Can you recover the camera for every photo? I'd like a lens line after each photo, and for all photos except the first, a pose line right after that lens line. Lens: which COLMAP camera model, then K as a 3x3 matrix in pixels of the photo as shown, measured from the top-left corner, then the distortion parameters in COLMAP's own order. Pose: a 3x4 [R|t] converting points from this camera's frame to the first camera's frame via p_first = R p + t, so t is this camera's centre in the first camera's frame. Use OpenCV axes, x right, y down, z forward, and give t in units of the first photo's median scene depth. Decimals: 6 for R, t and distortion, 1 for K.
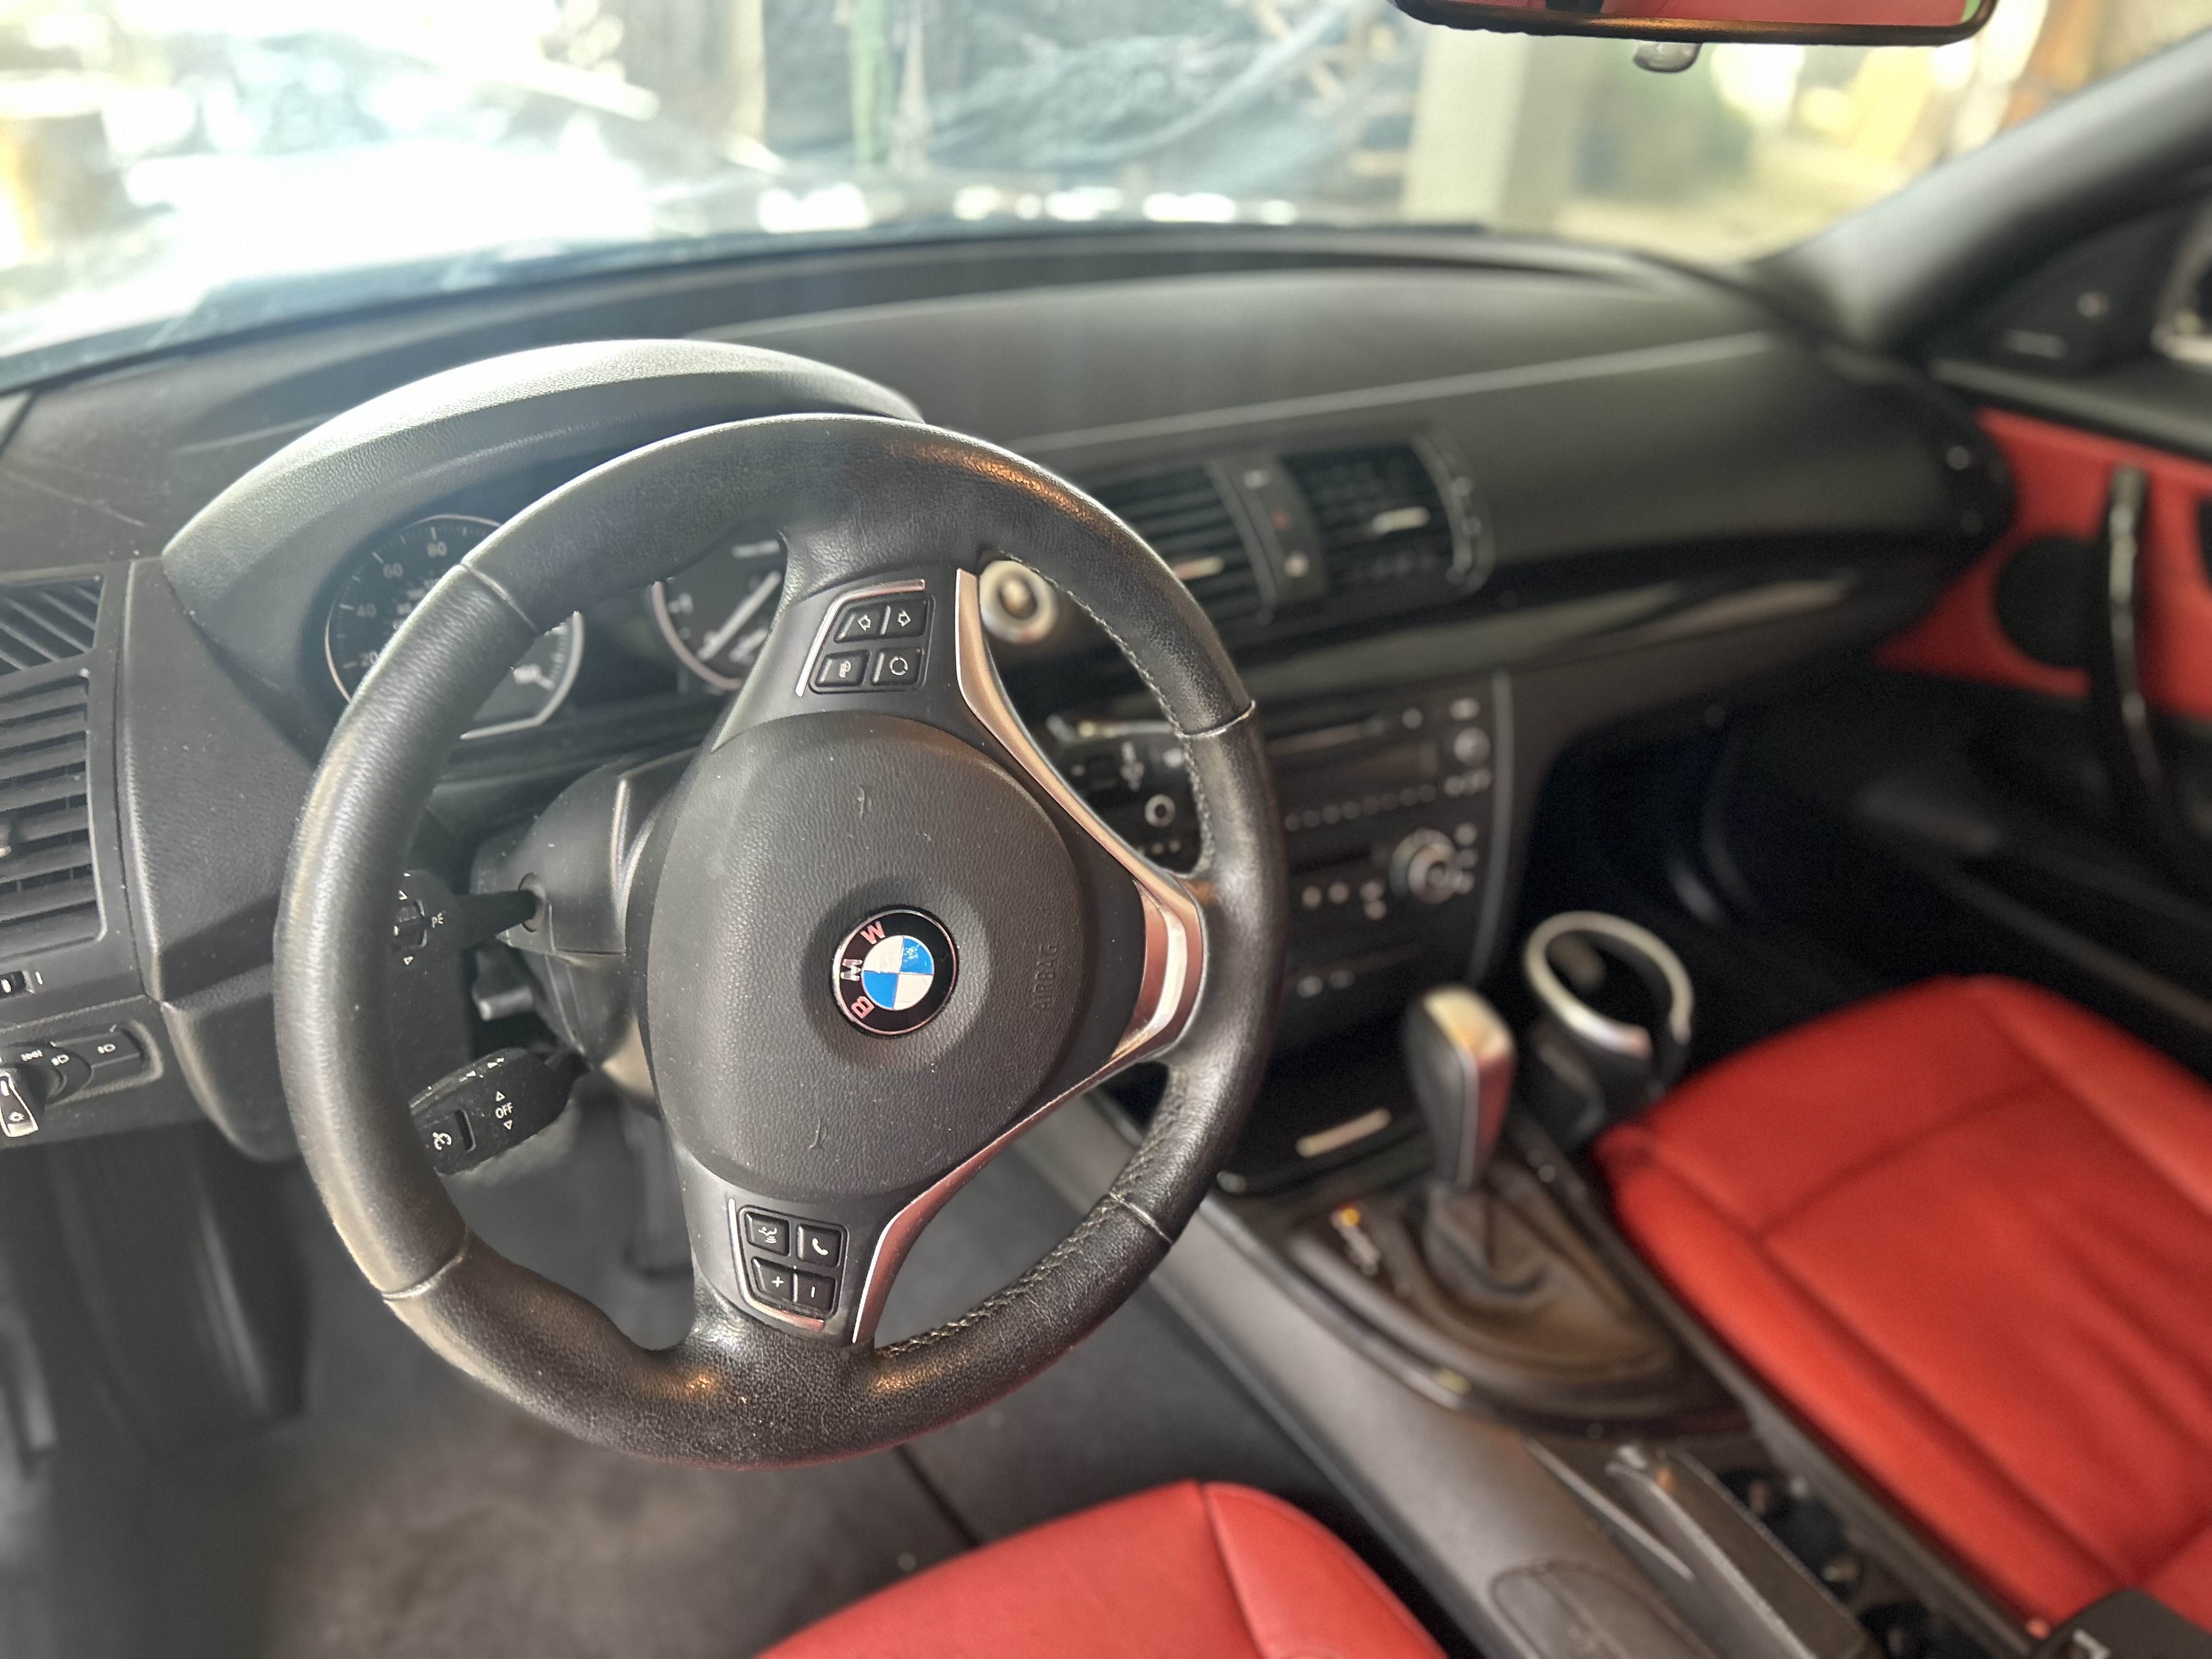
lens RADIAL K [[1618.1, 0, 1106.0], [0, 1618.1, 829.5], [0, 0, 1]] dist [0.041511, -0.047306]
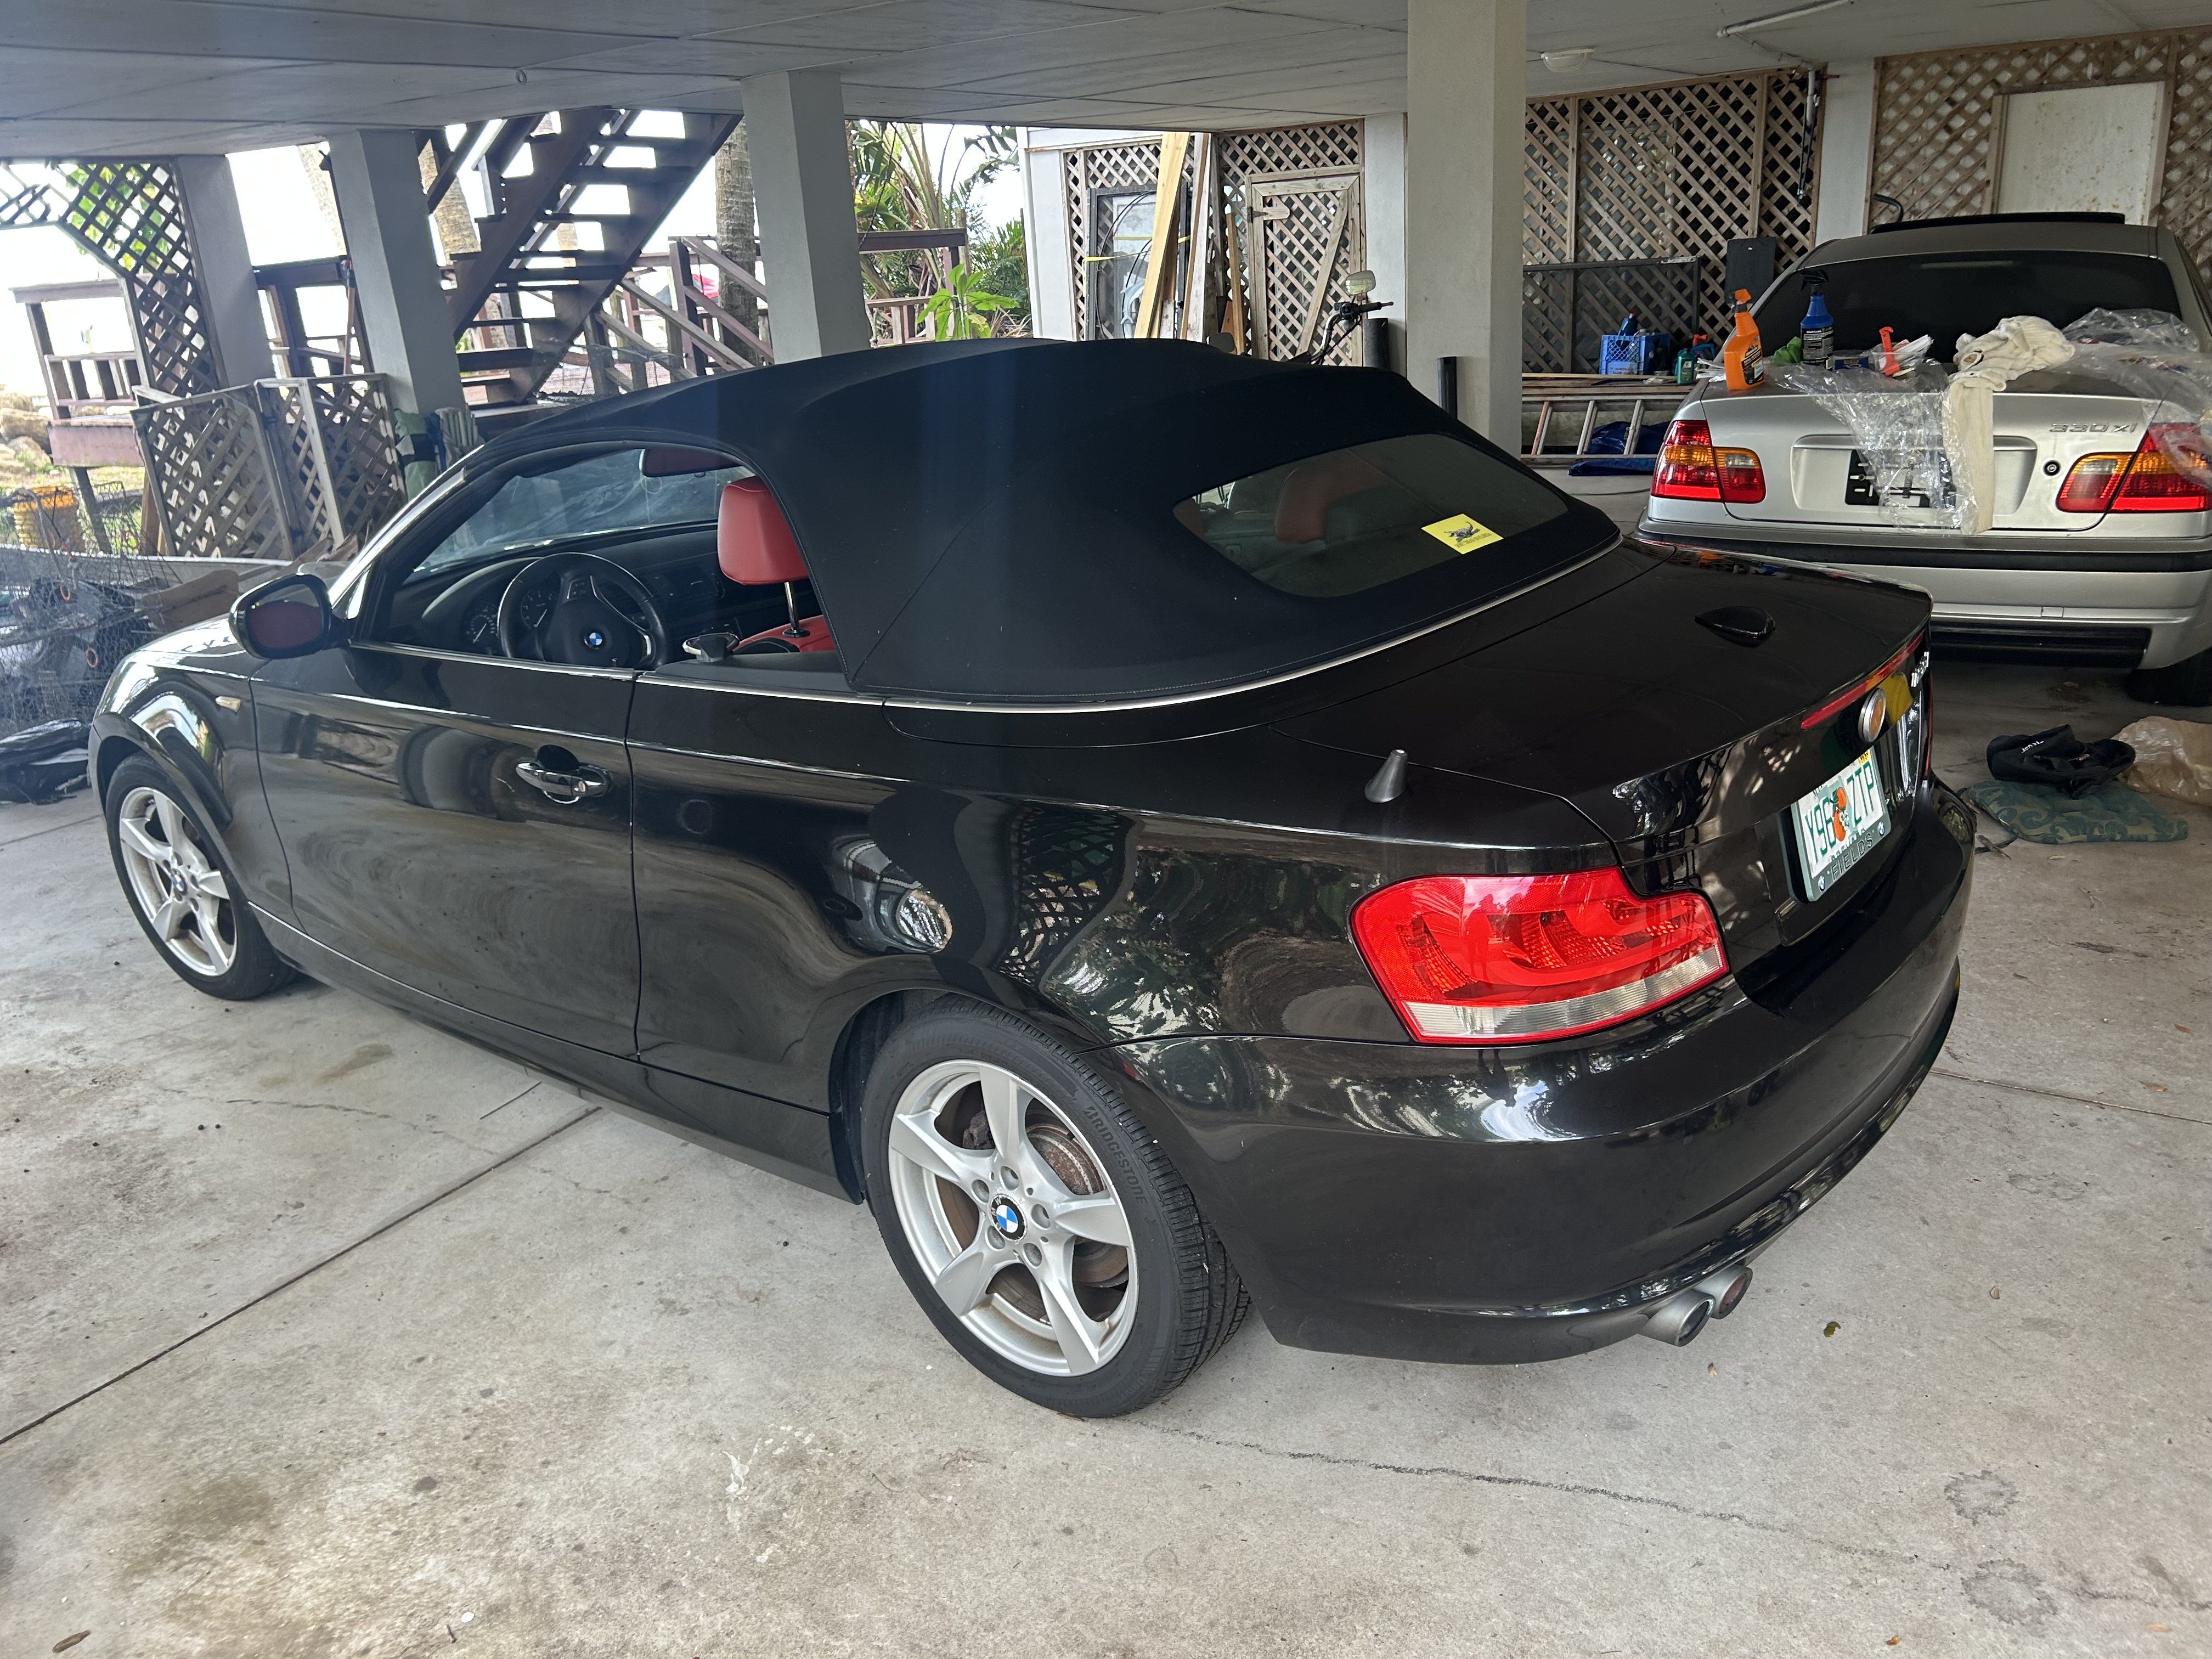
lens RADIAL K [[1618.1, 0, 1106.0], [0, 1618.1, 829.5], [0, 0, 1]] dist [0.041511, -0.047306]
pose [[0.940380, -0.228561, 0.251883, -0.018452], [0.274555, 0.947221, -0.165508, 1.381710], [-0.200760, 0.224796, 0.953500, -3.007541]]
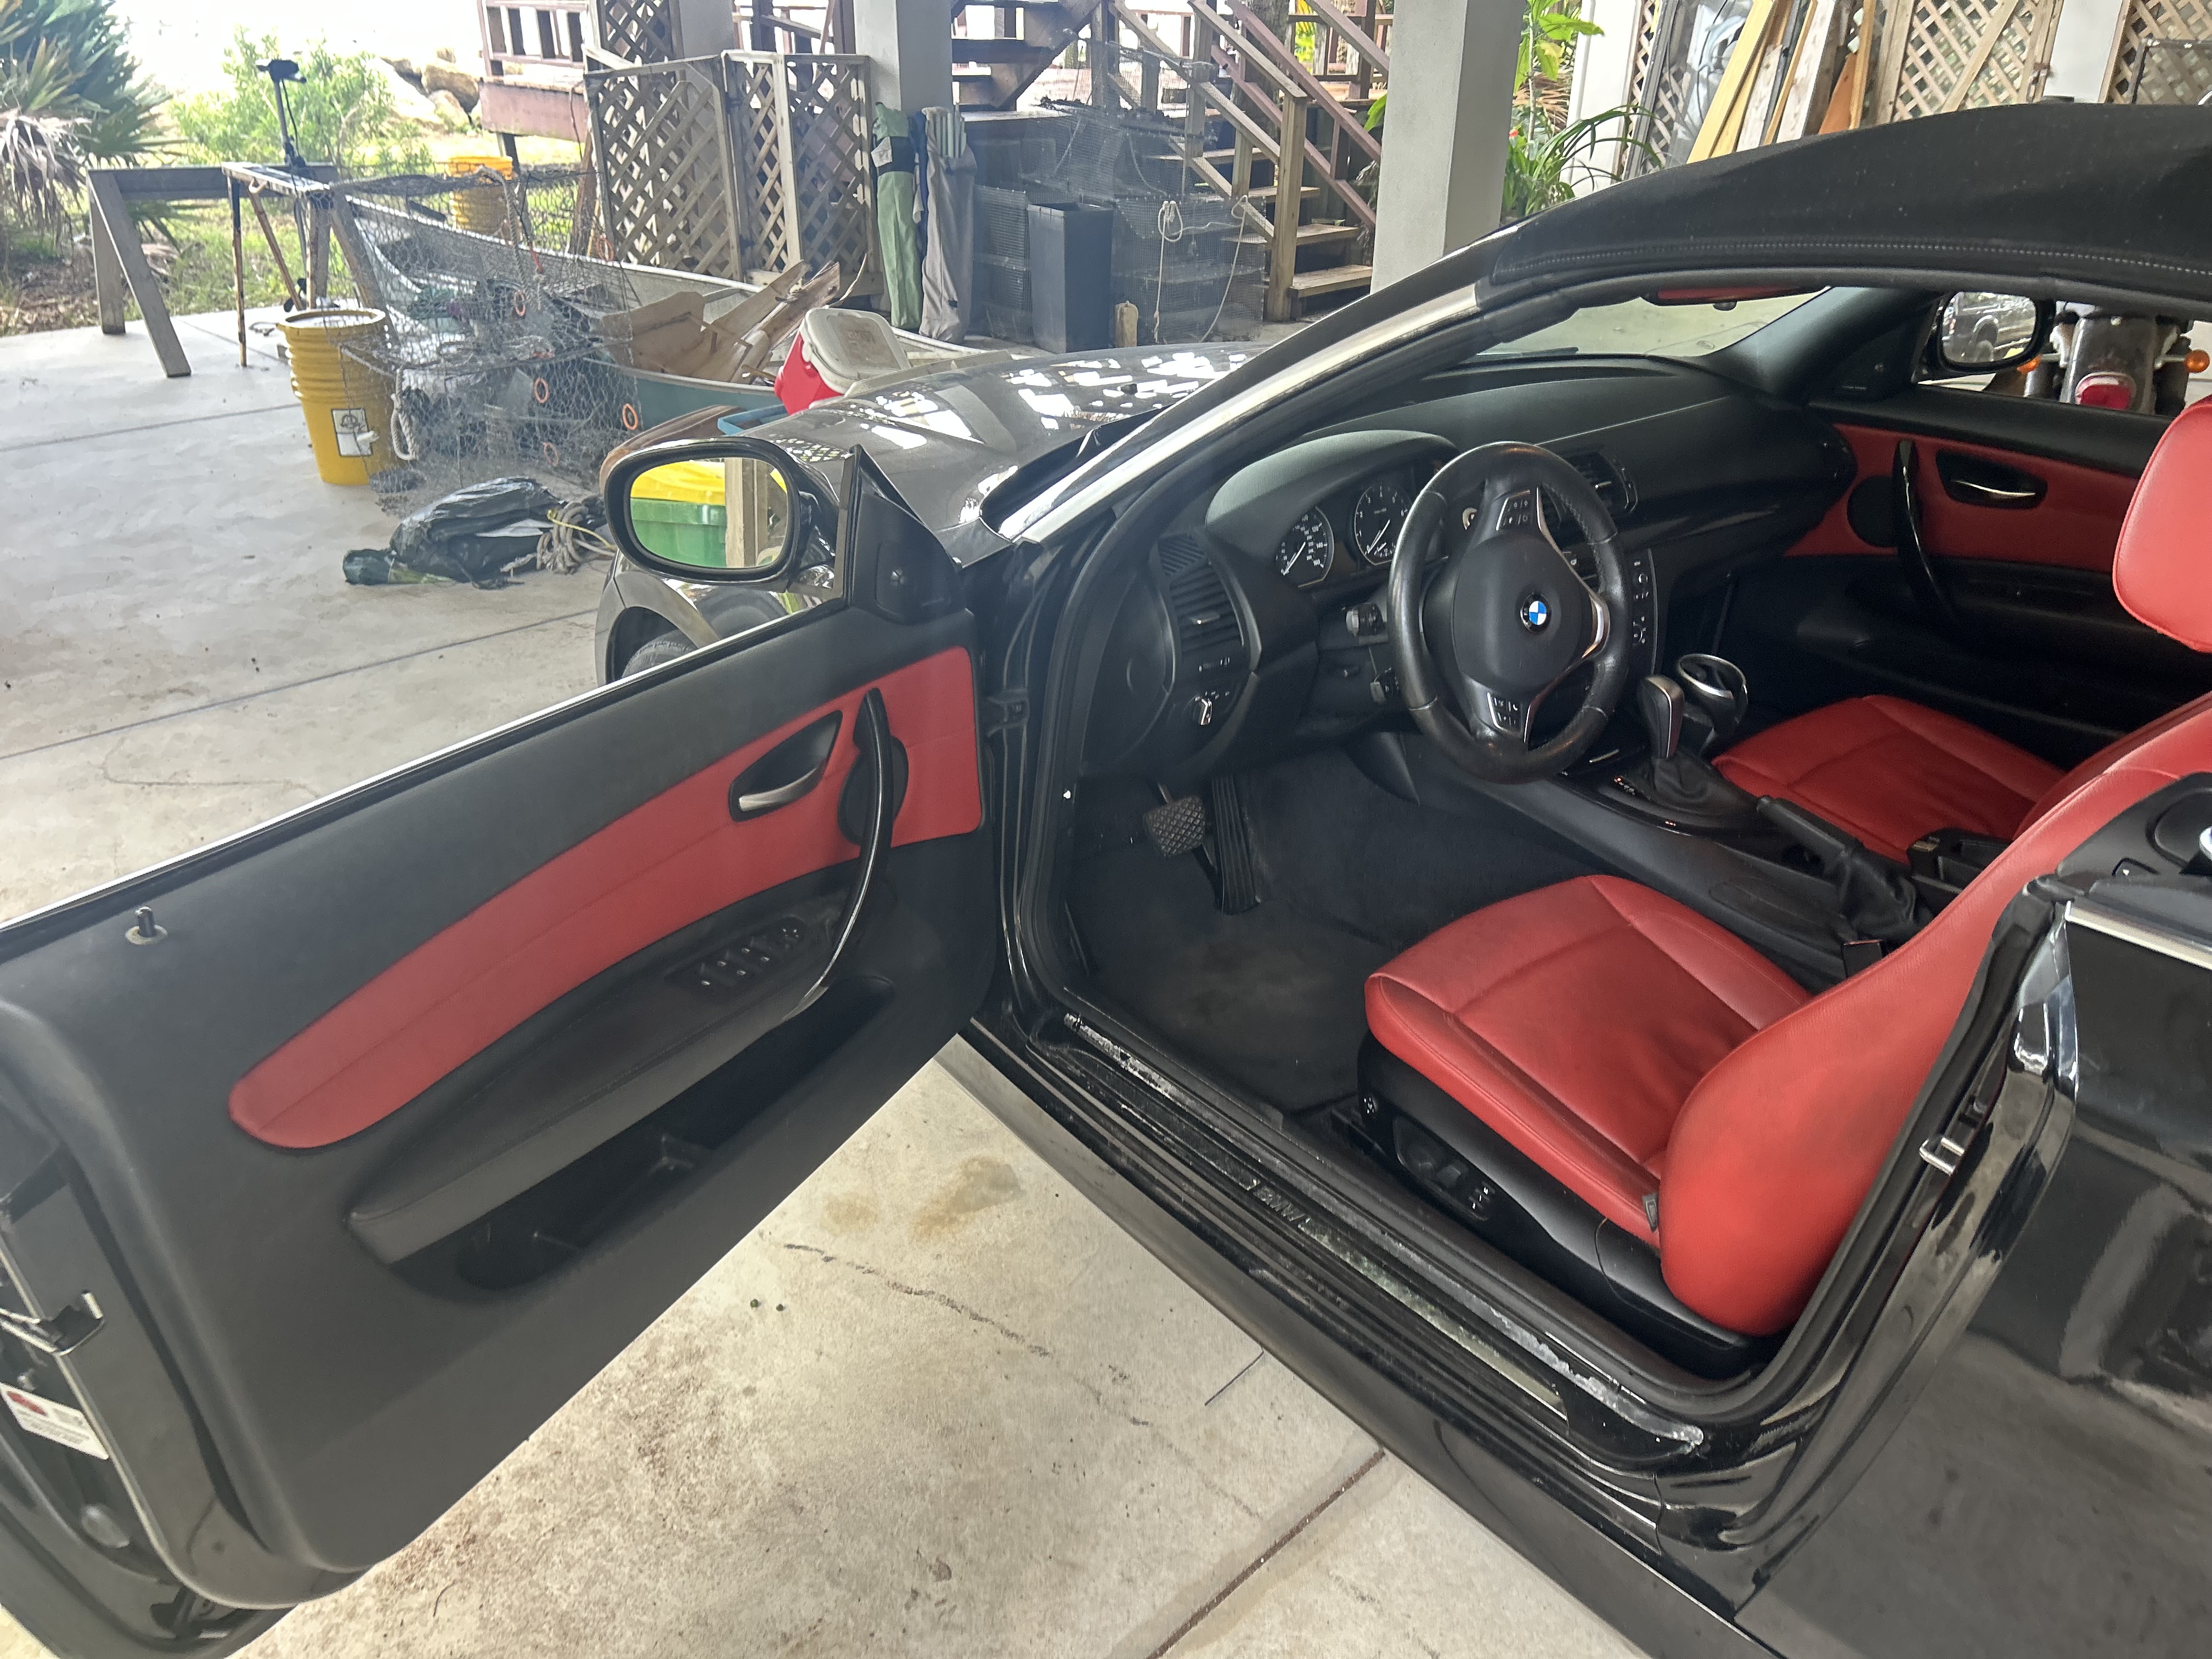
lens RADIAL K [[1618.1, 0, 1106.0], [0, 1618.1, 829.5], [0, 0, 1]] dist [0.041511, -0.047306]
pose [[0.992819, -0.100287, 0.065212, -0.752810], [0.104066, 0.992913, -0.057386, 0.373050], [-0.058995, 0.063761, 0.996220, -1.296005]]
